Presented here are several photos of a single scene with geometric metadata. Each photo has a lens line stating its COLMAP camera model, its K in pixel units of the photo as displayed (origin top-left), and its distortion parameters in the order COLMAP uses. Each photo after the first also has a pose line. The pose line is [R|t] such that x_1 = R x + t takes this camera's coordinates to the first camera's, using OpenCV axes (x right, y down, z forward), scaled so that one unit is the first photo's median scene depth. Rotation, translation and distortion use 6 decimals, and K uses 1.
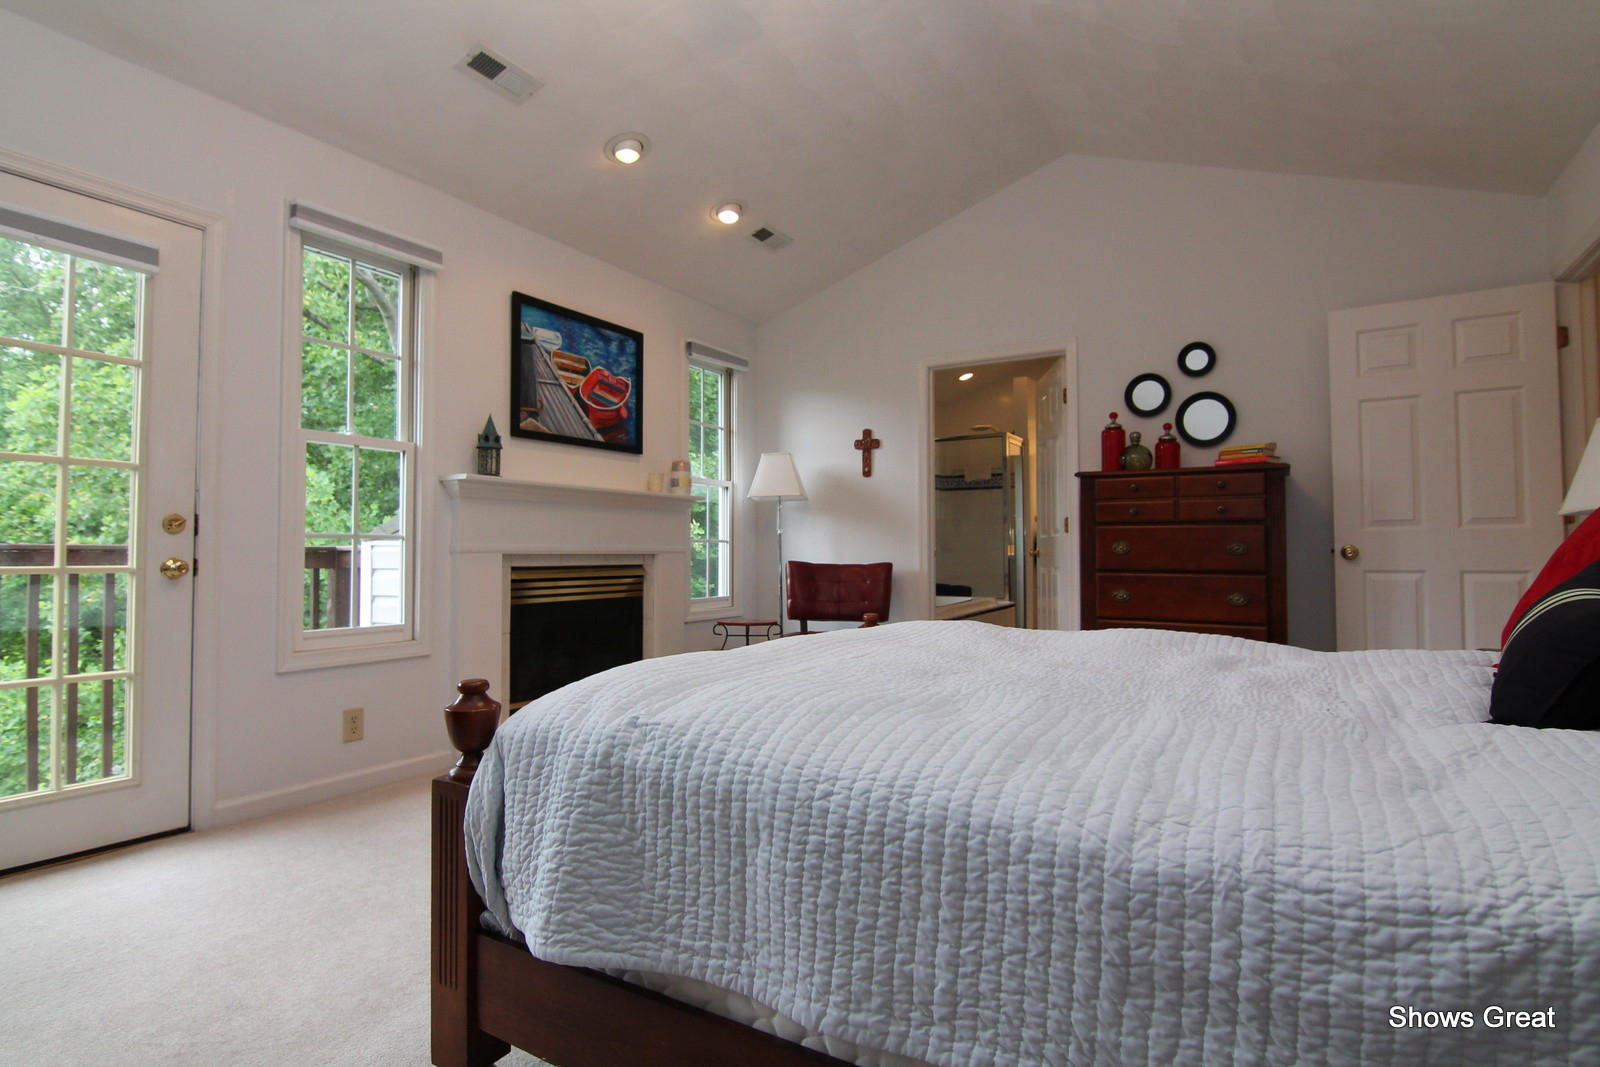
lens RADIAL K [[821.7, 0, 797.4], [0, 821.7, 529.1], [0, 0, 1]] dist [0.000008, -0.014471]
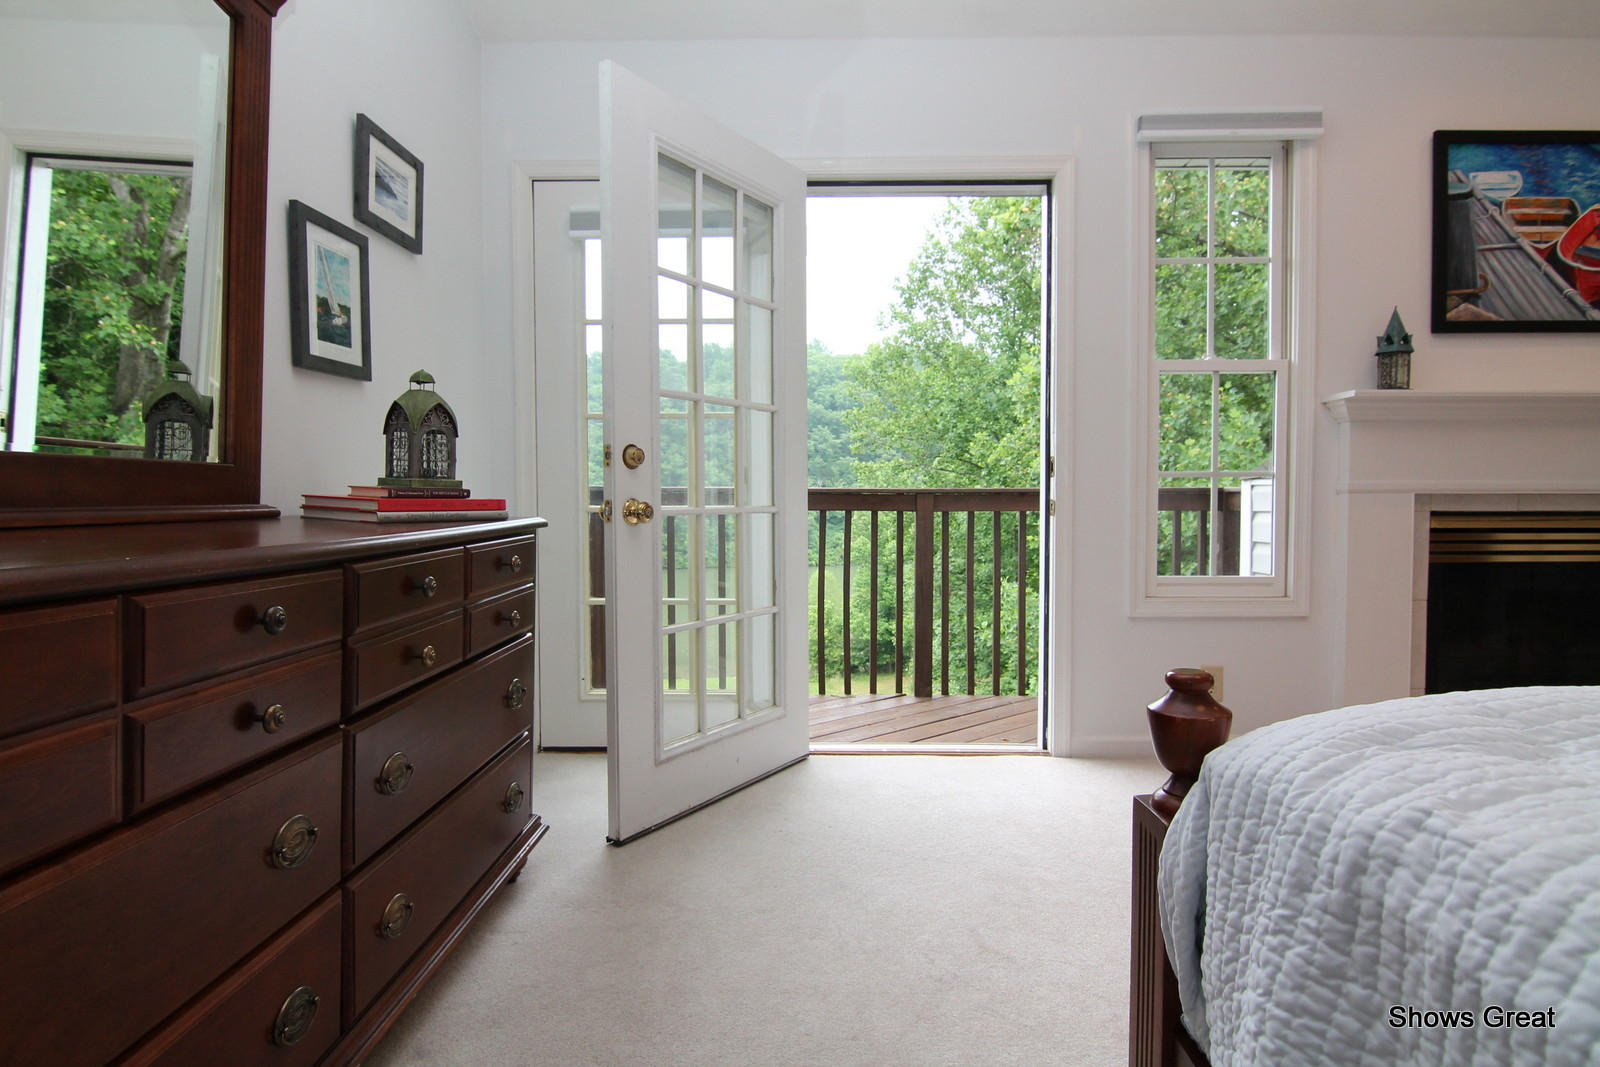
lens RADIAL K [[845.5, 0, 773.6], [0, 845.5, 515.1], [0, 0, 1]] dist [0.015876, -0.017034]
pose [[0.506178, 0.018186, -0.862237, 0.009357], [0.025921, 0.999005, 0.036288, 0.006337], [0.862039, -0.040718, 0.505203, 0.104586]]
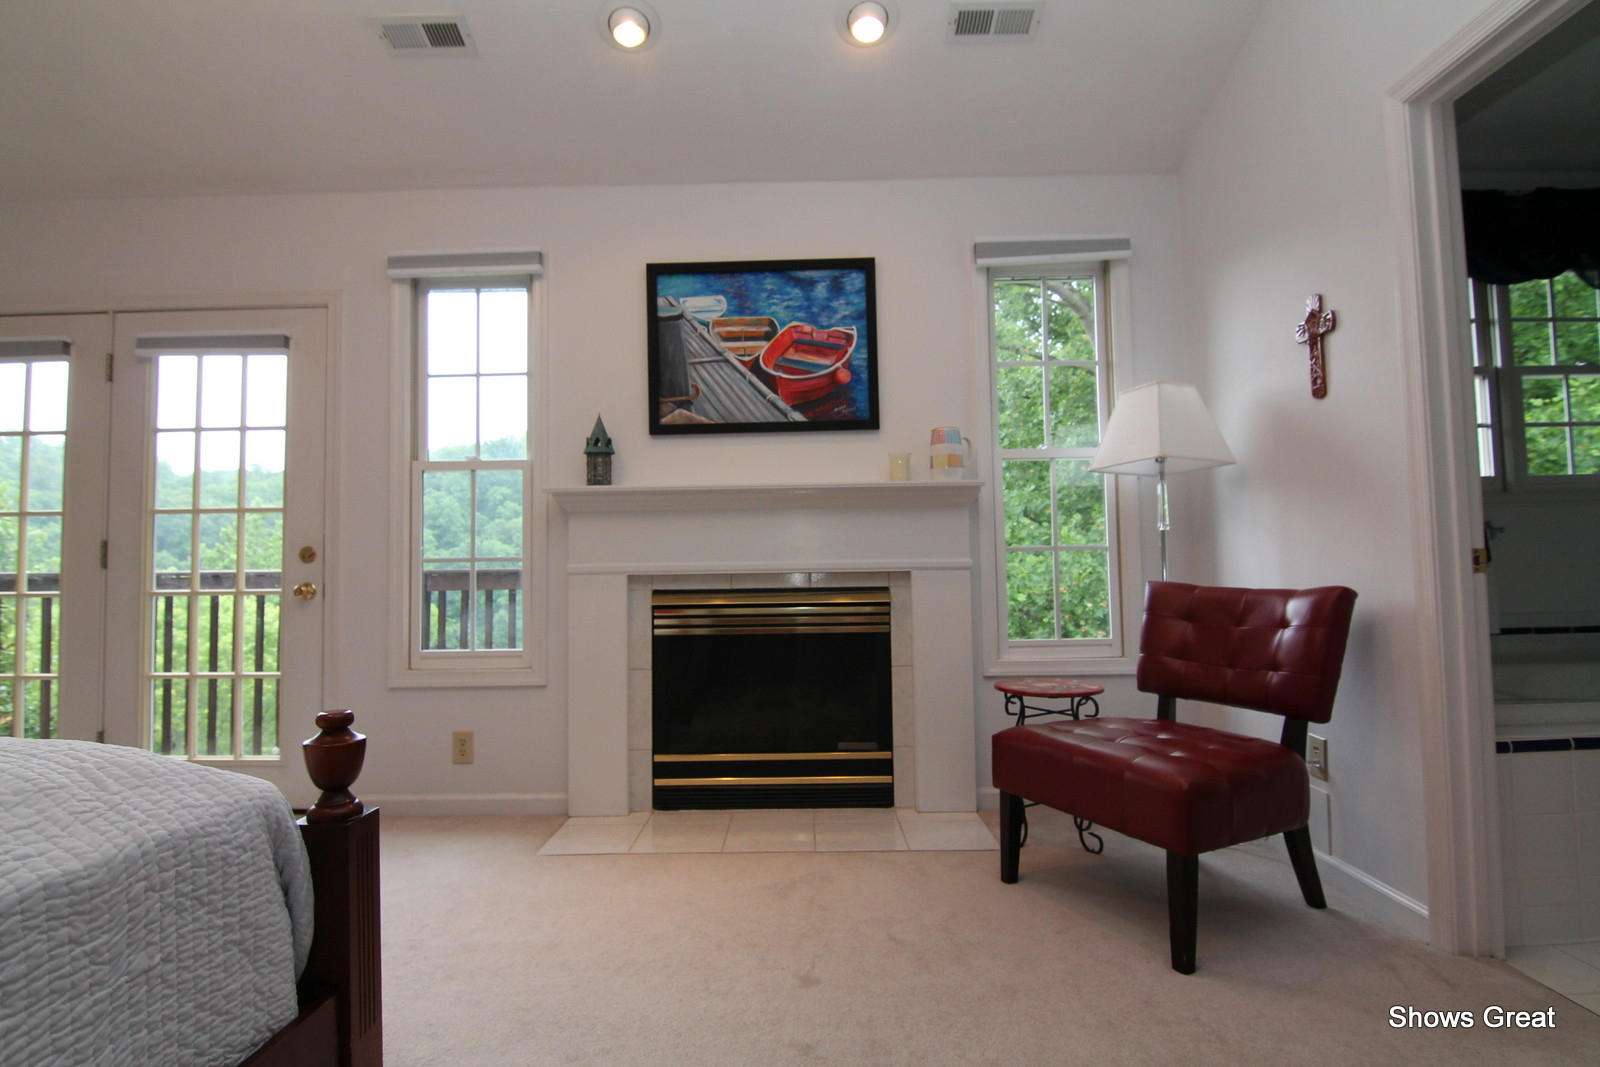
lens RADIAL K [[821.7, 0, 797.4], [0, 821.7, 529.1], [0, 0, 1]] dist [0.000008, -0.014471]
pose [[0.499812, -0.051450, -0.864604, 0.447617], [0.039412, 0.998551, -0.036638, 0.020094], [0.865237, -0.015764, 0.501116, 0.700646]]
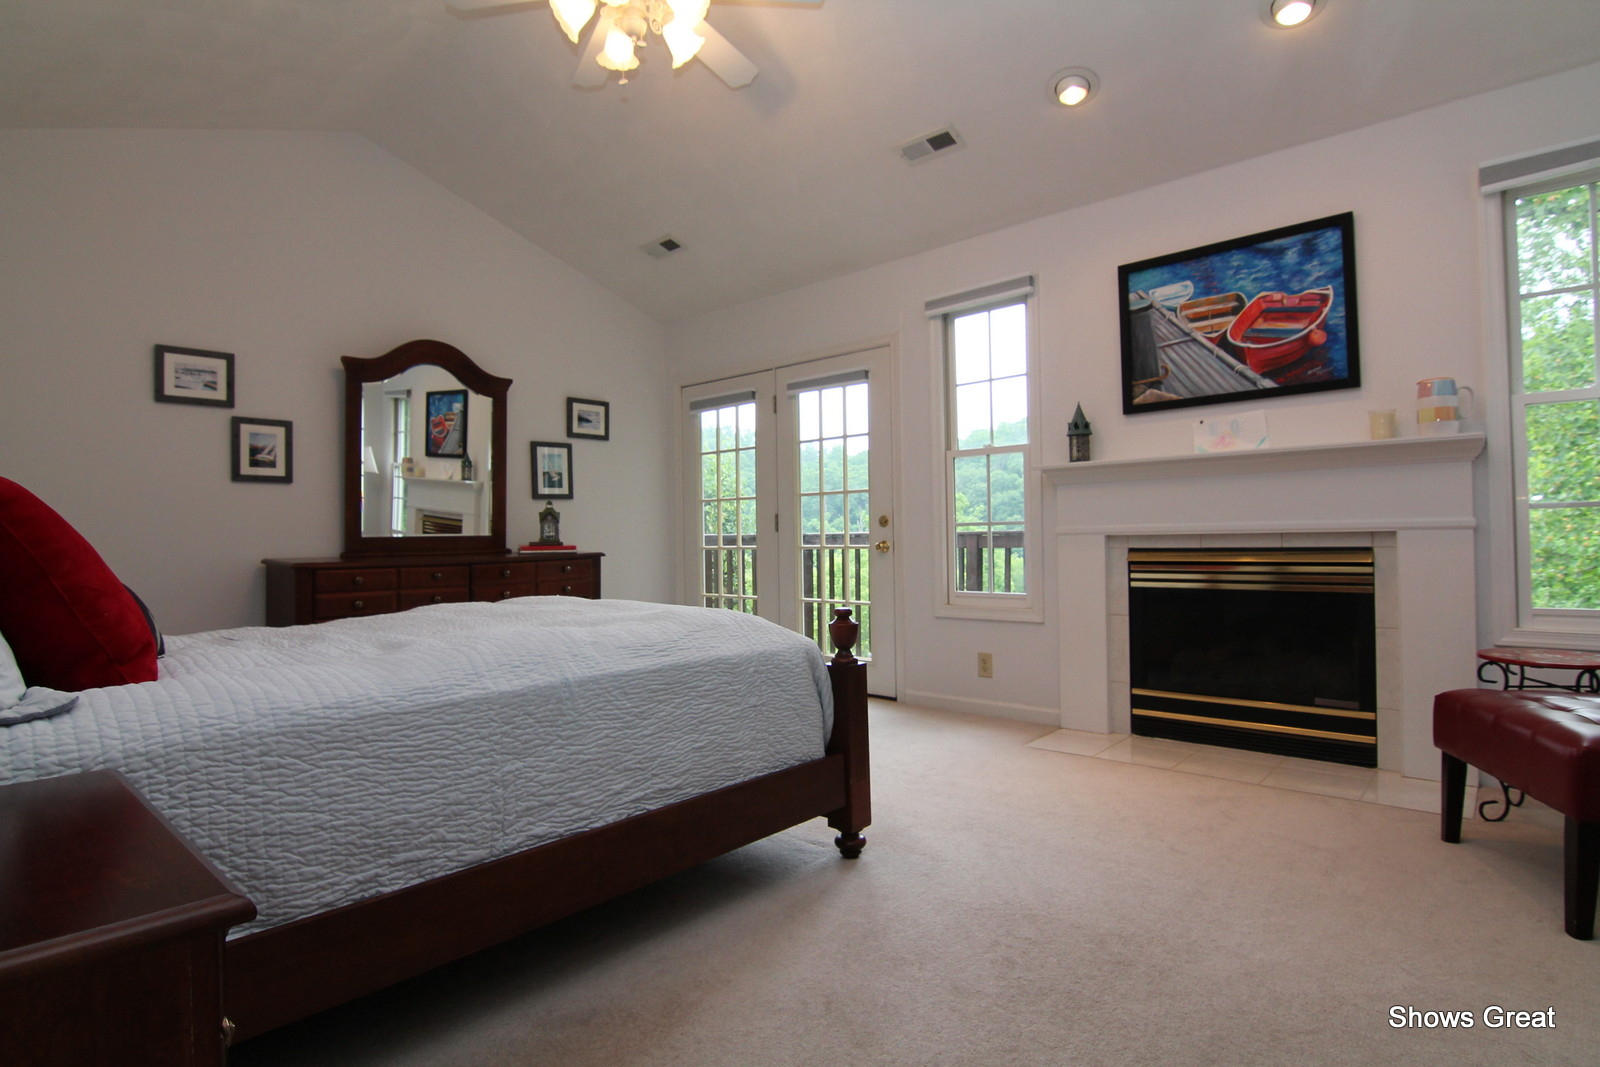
lens RADIAL K [[821.7, 0, 797.4], [0, 821.7, 529.1], [0, 0, 1]] dist [0.000008, -0.014471]
pose [[-0.188757, -0.010076, -0.981972, 0.678941], [0.043043, 0.998901, -0.018523, 0.024184], [0.981080, -0.045763, -0.188116, 0.788844]]
